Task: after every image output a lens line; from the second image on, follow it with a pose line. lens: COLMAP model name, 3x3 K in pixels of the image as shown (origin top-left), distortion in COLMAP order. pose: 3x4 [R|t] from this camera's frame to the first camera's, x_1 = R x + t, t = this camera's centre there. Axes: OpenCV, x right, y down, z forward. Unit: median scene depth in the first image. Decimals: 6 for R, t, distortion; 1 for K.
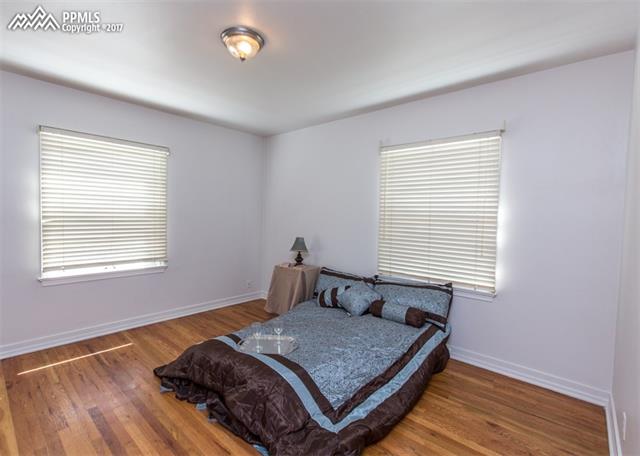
lens RADIAL K [[302.1, 0, 312.8], [0, 302.1, 228.7], [0, 0, 1]] dist [0.001023, 0.000035]
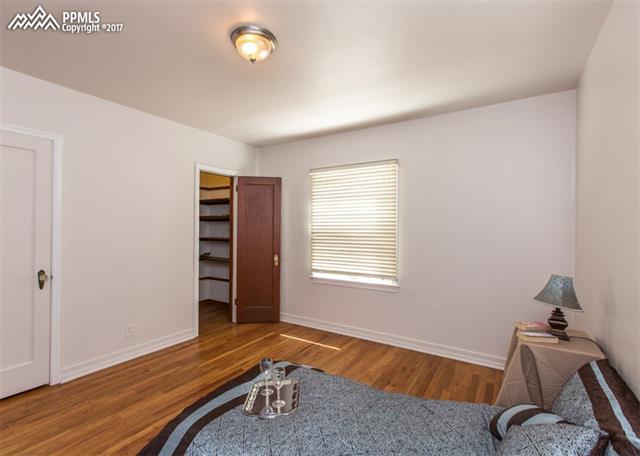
lens RADIAL K [[302.1, 0, 312.8], [0, 302.1, 228.7], [0, 0, 1]] dist [0.001023, 0.000035]
pose [[0.157907, -0.021705, -0.987215, 0.440021], [-0.048554, 0.998378, -0.029716, -0.014284], [0.986260, 0.052625, 0.156597, 0.674287]]
